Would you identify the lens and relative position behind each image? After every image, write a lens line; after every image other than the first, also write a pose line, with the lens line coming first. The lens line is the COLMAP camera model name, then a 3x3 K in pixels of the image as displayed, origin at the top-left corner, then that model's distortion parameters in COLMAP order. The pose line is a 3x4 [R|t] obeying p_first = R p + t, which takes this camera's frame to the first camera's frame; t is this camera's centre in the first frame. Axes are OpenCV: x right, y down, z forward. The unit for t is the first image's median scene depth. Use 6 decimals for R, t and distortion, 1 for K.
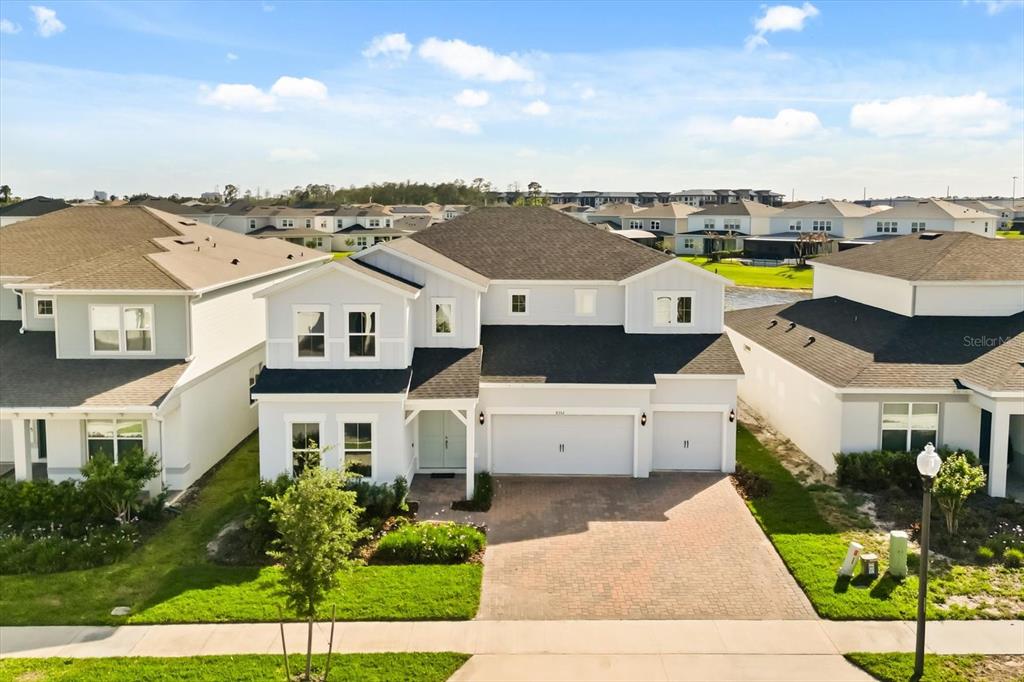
lens RADIAL K [[881.8, 0, 520.2], [0, 881.8, 284.6], [0, 0, 1]] dist [0.073686, -0.068706]
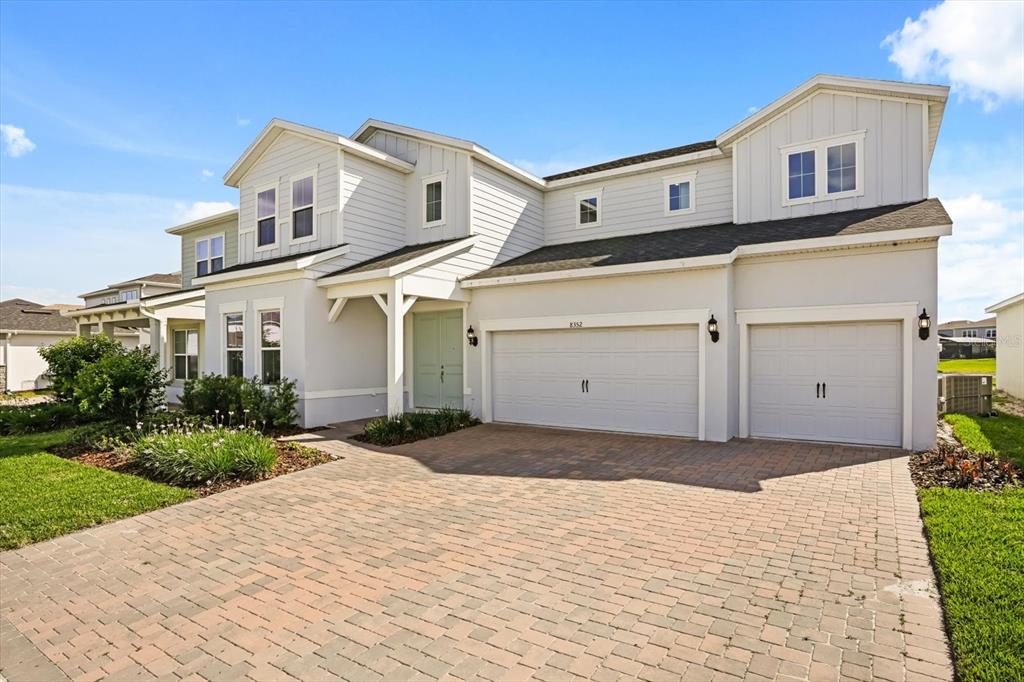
lens RADIAL K [[550.2, 0, 508.9], [0, 550.2, 361.5], [0, 0, 1]] dist [-0.041590, 0.000153]
pose [[0.822143, -0.000488, -0.569281, 0.246976], [-0.046501, 0.996600, -0.068010, 0.219163], [0.567379, 0.082386, 0.819325, 0.729614]]
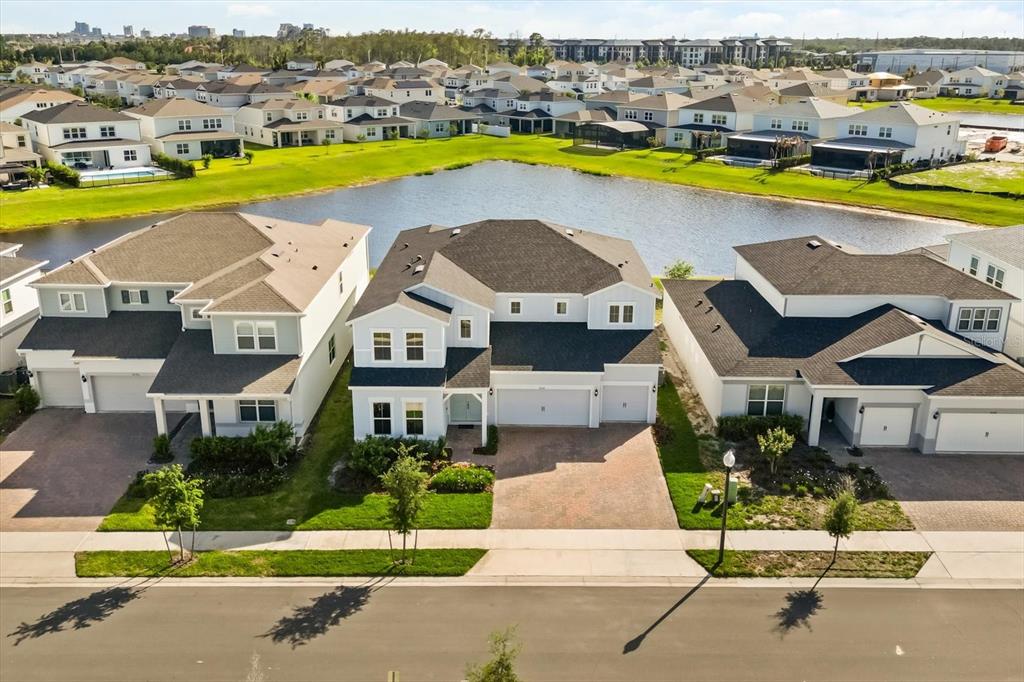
lens RADIAL K [[884.0, 0, 523.2], [0, 884.0, 307.6], [0, 0, 1]] dist [0.118934, -0.190916]
pose [[0.999985, 0.004693, 0.002833, 0.008103], [-0.005167, 0.979588, 0.200951, -0.331406], [-0.001832, -0.200963, 0.979597, -0.528759]]
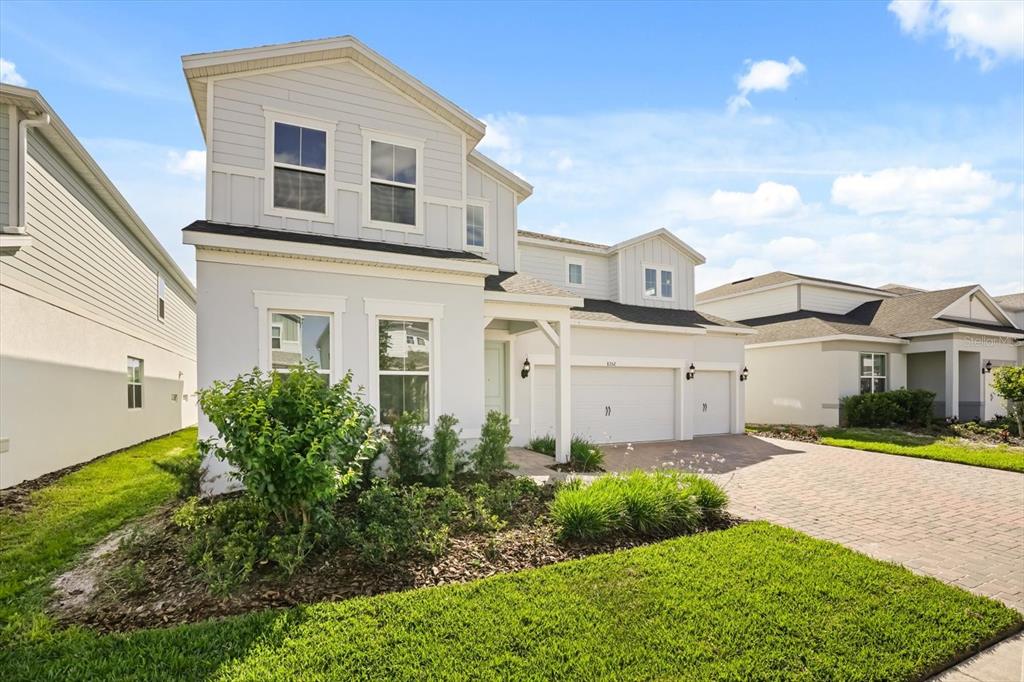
lens RADIAL K [[489.2, 0, 509.5], [0, 489.2, 398.7], [0, 0, 1]] dist [-0.041326, -0.000023]
pose [[0.904639, -0.012242, 0.426003, -0.249968], [0.048092, 0.996135, -0.073499, 0.225898], [-0.423457, 0.086978, 0.901731, 0.706639]]
